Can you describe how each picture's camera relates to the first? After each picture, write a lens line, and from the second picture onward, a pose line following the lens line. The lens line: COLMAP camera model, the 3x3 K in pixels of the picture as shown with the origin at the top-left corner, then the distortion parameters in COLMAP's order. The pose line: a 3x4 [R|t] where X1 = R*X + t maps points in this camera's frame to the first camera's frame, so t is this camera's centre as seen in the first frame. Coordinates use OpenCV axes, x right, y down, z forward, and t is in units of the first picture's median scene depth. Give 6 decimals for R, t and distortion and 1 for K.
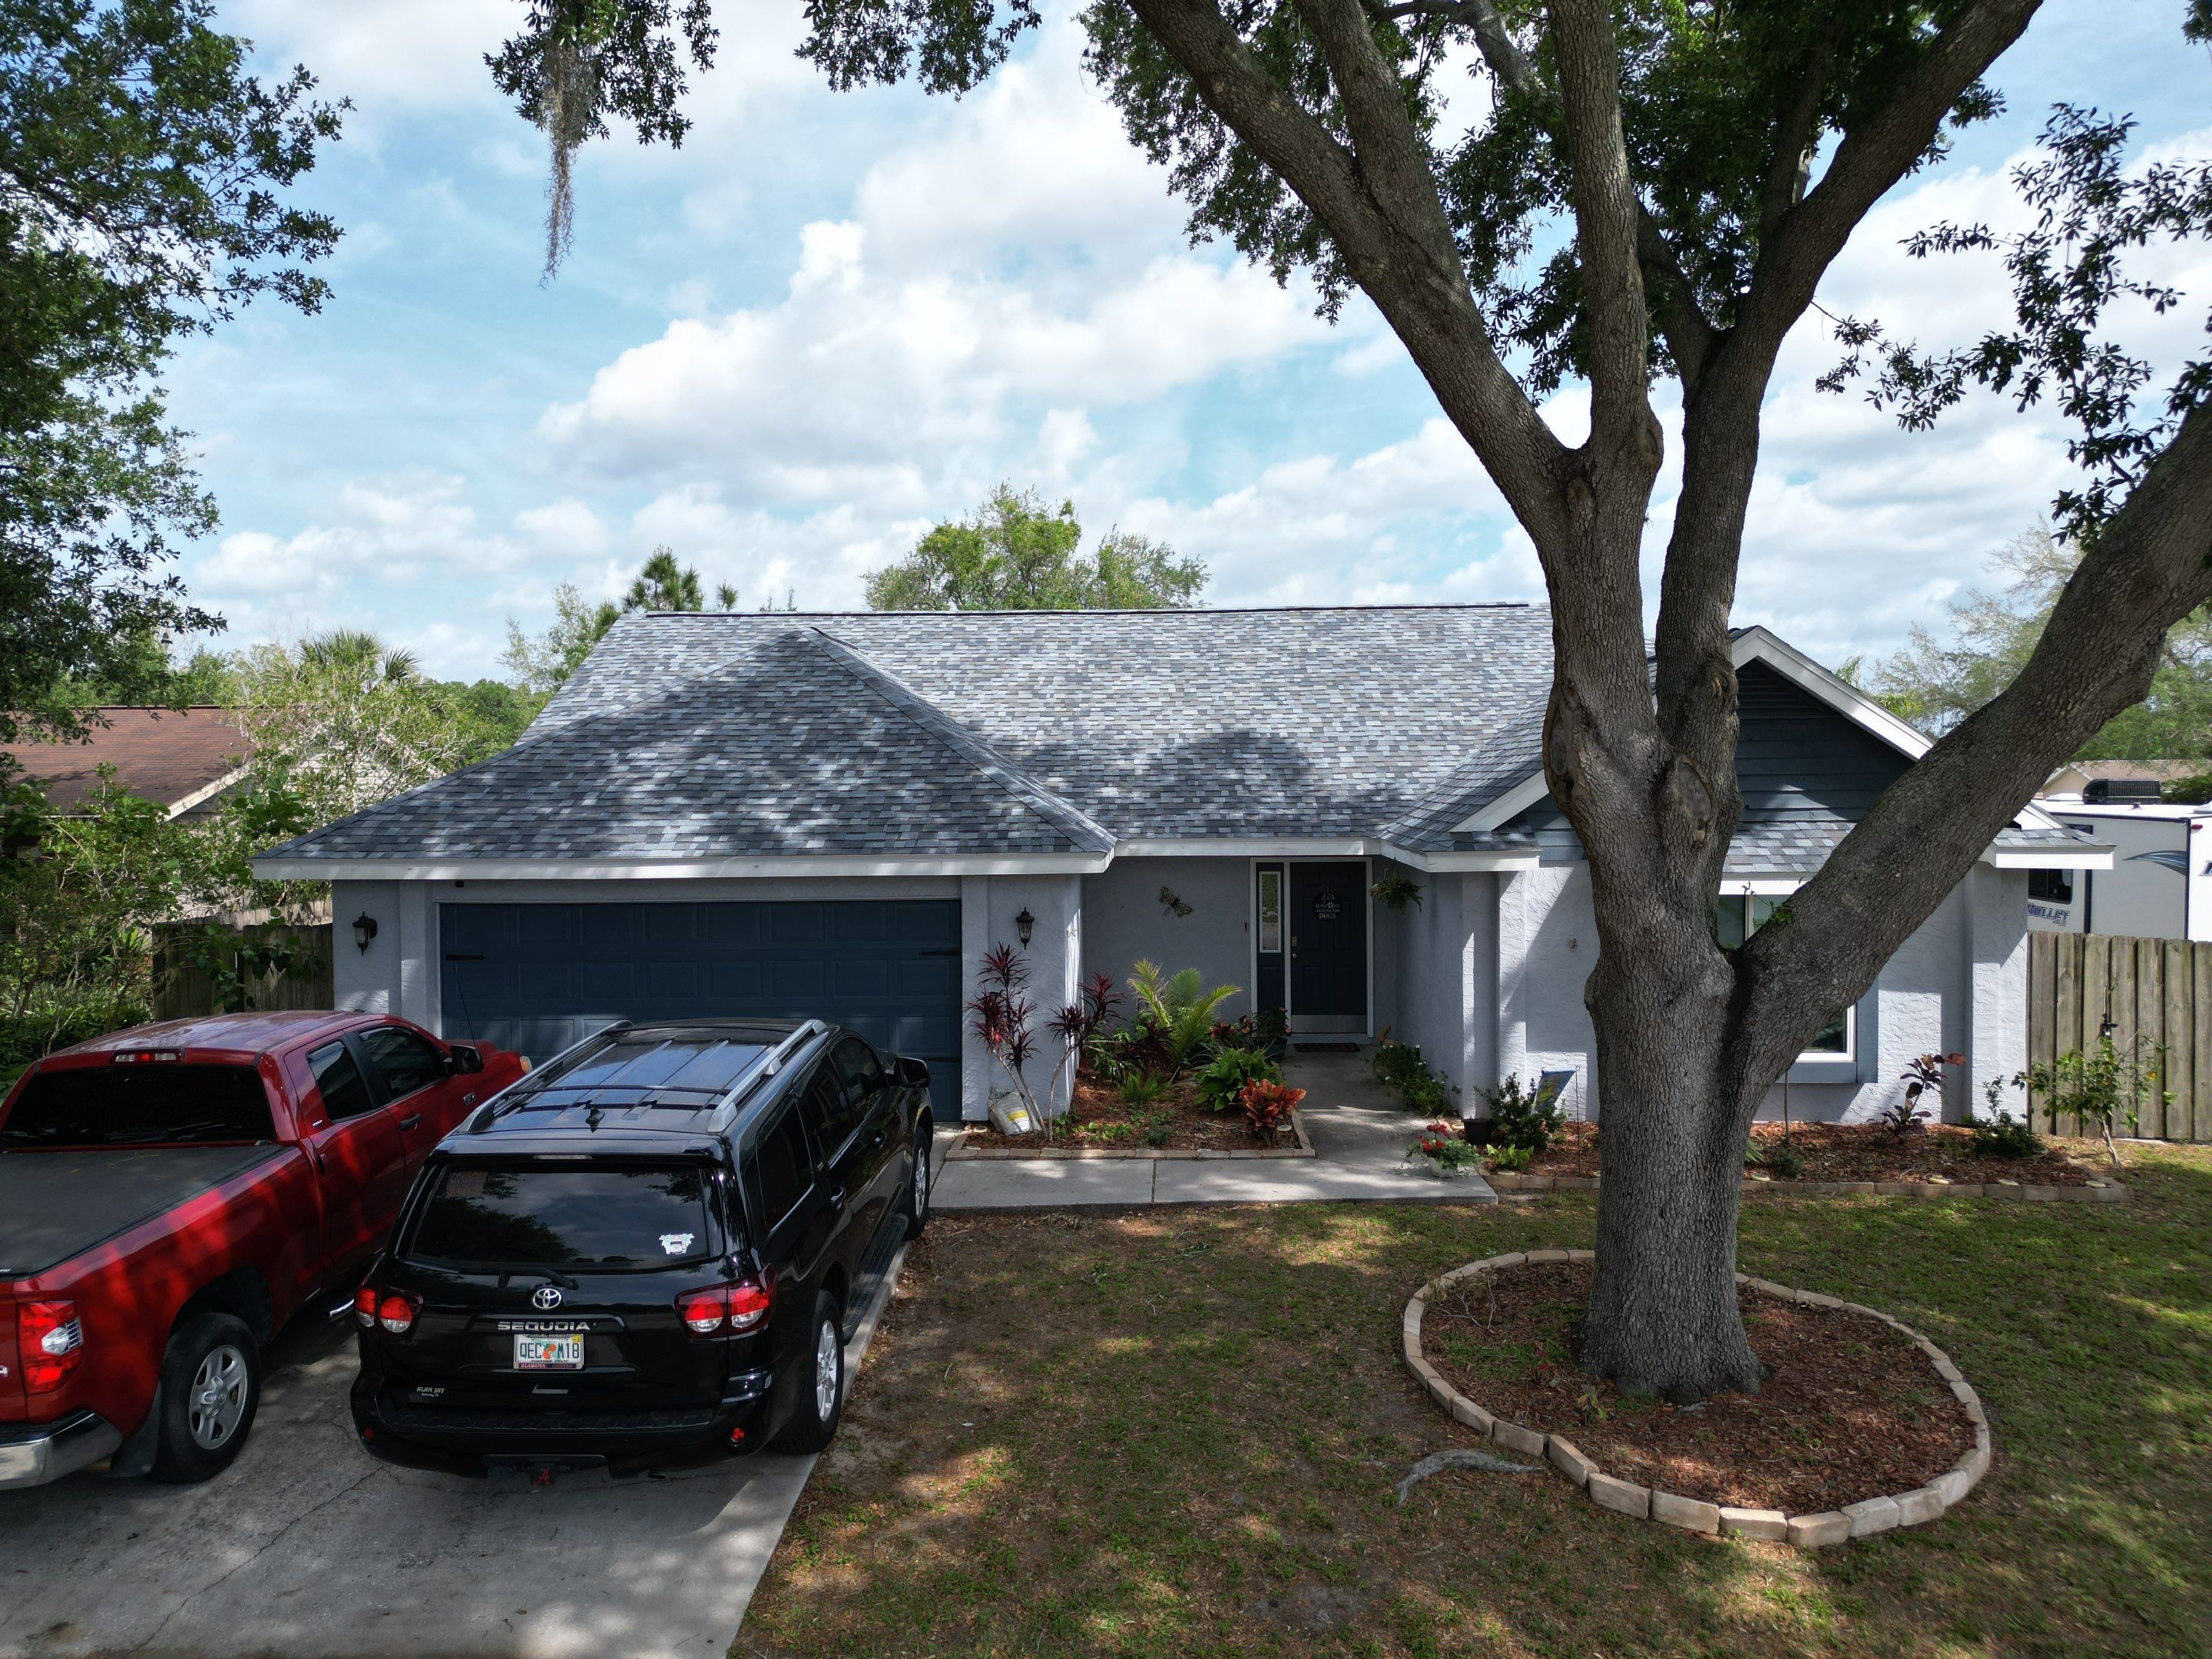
lens RADIAL K [[1553.7, 0, 1097.3], [0, 1553.7, 831.7], [0, 0, 1]] dist [0.060328, -0.052622]
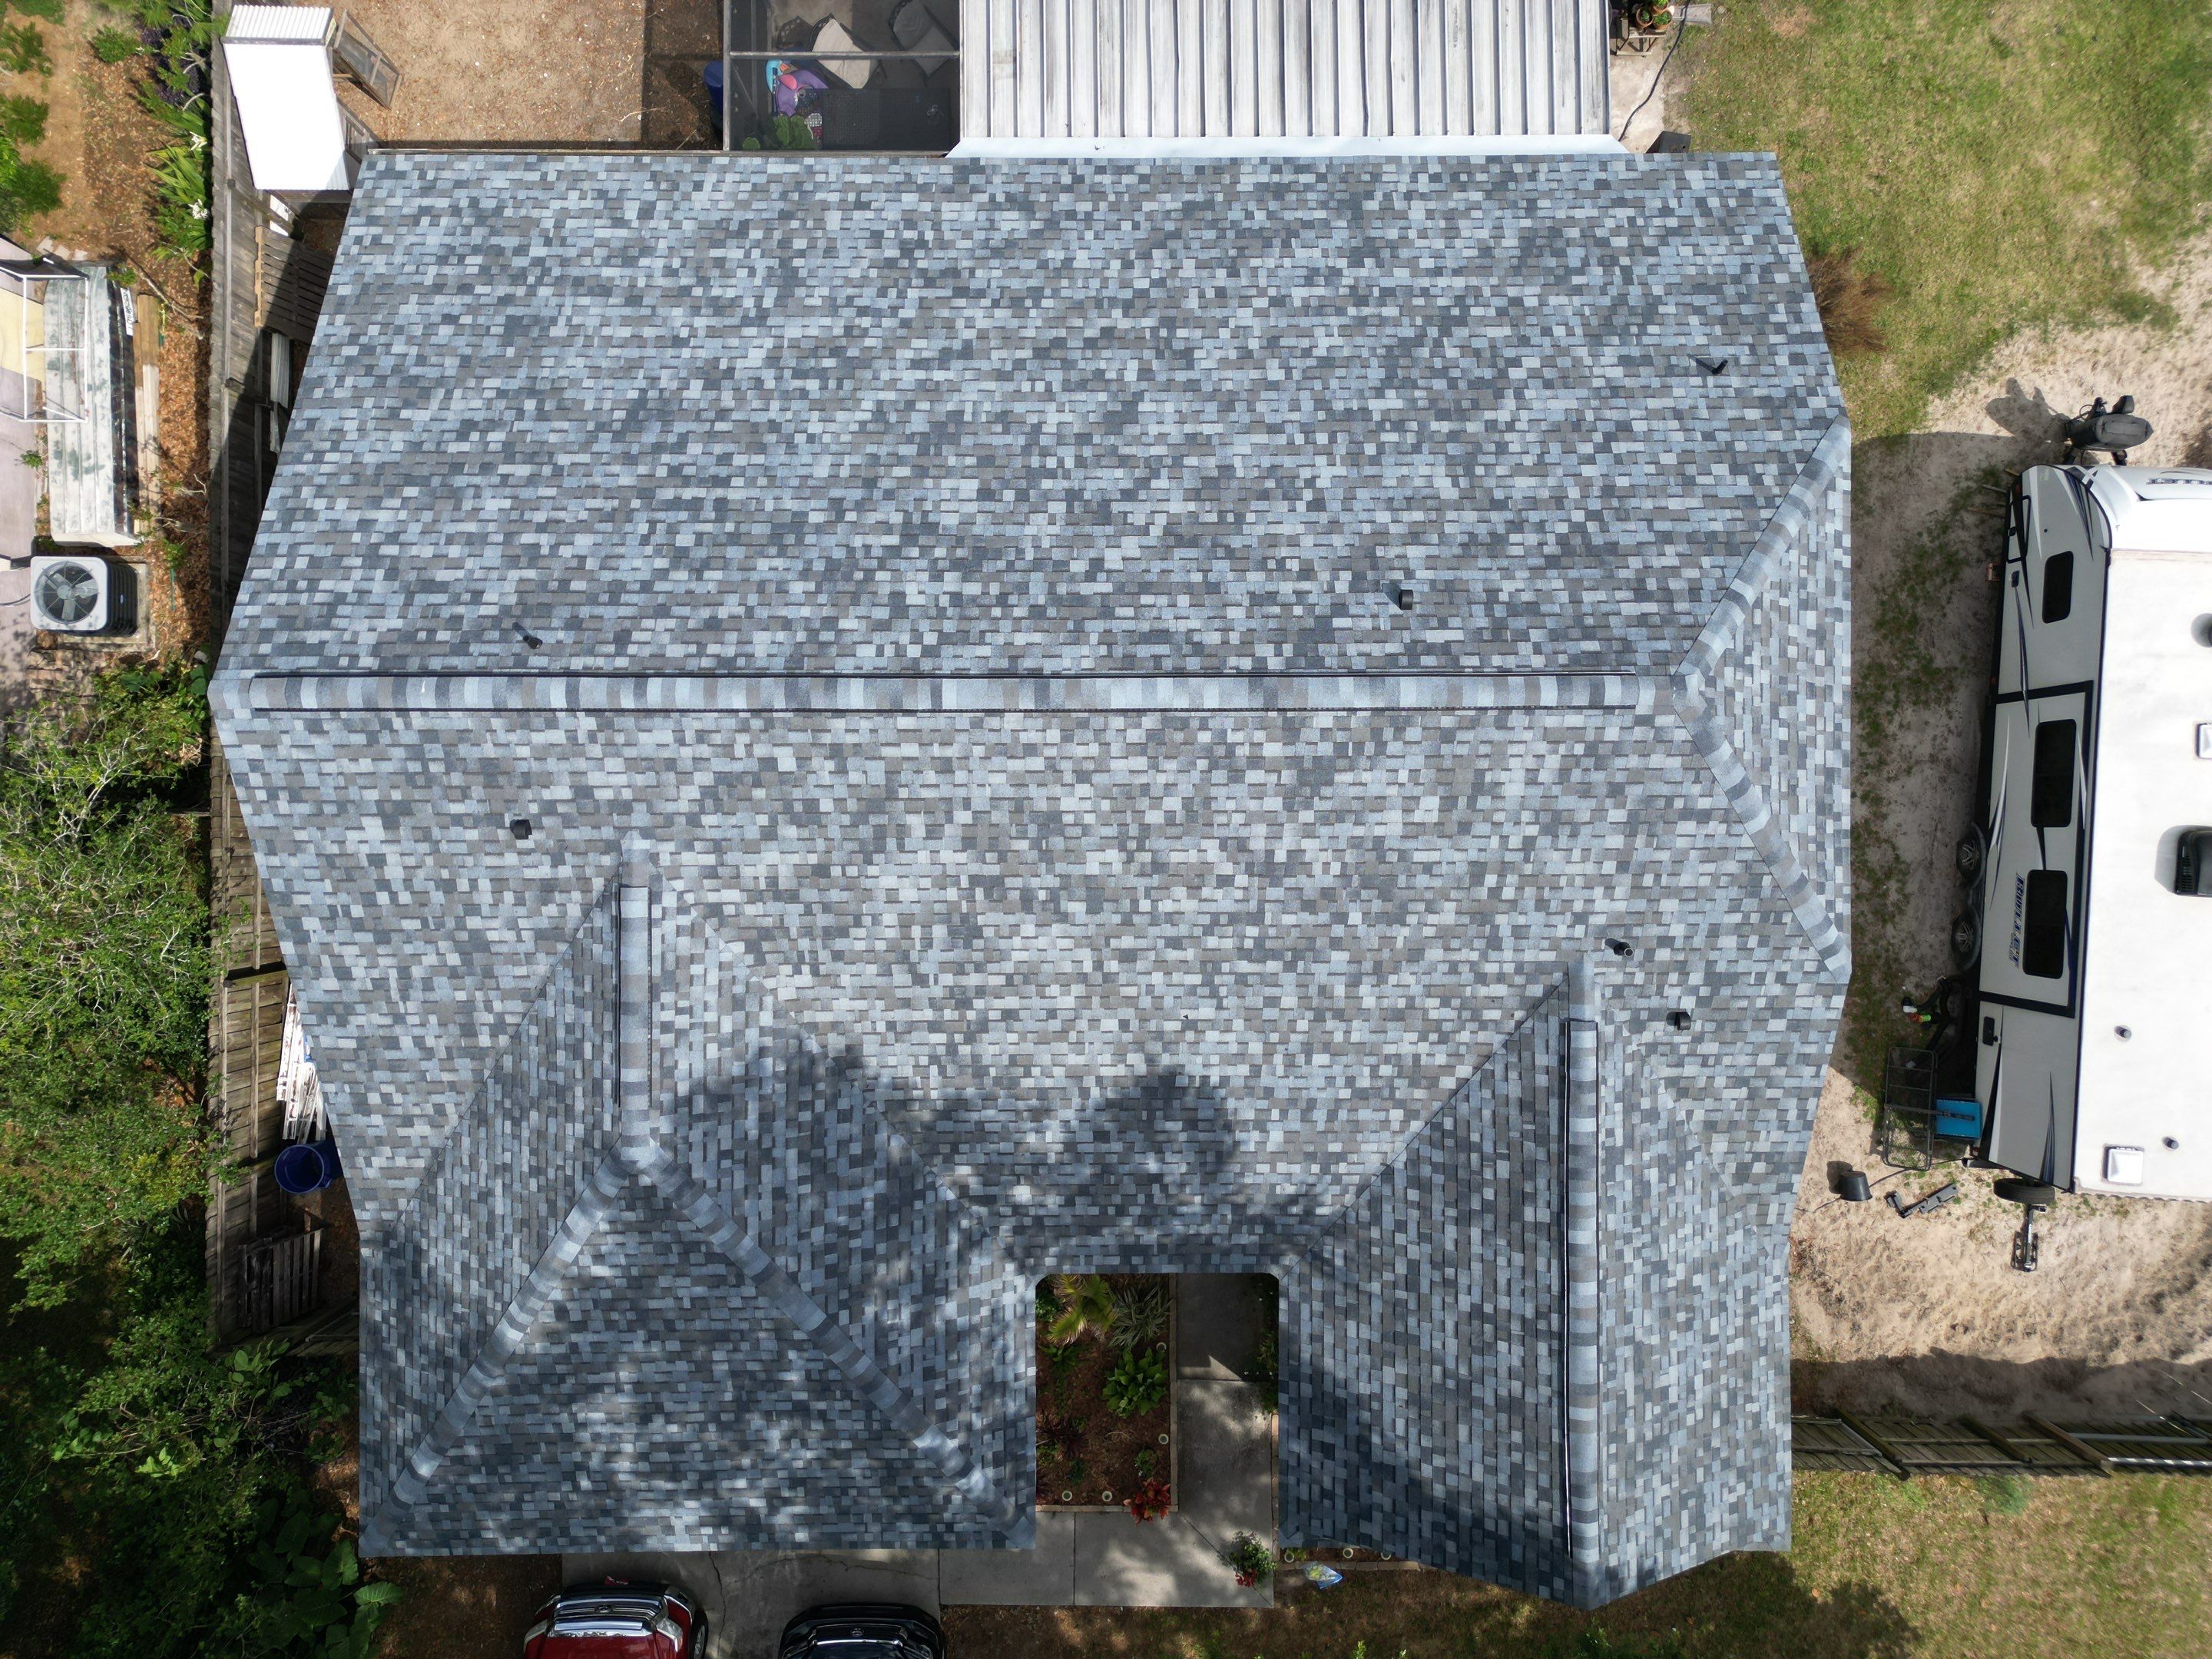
lens RADIAL K [[1553.7, 0, 1112.0], [0, 1553.7, 832.2], [0, 0, 1]] dist [0.060328, -0.052622]
pose [[0.998963, -0.044167, 0.011048, 0.056638], [-0.009254, 0.040623, 0.999132, -0.913148], [-0.044578, -0.998198, 0.040172, 1.072571]]
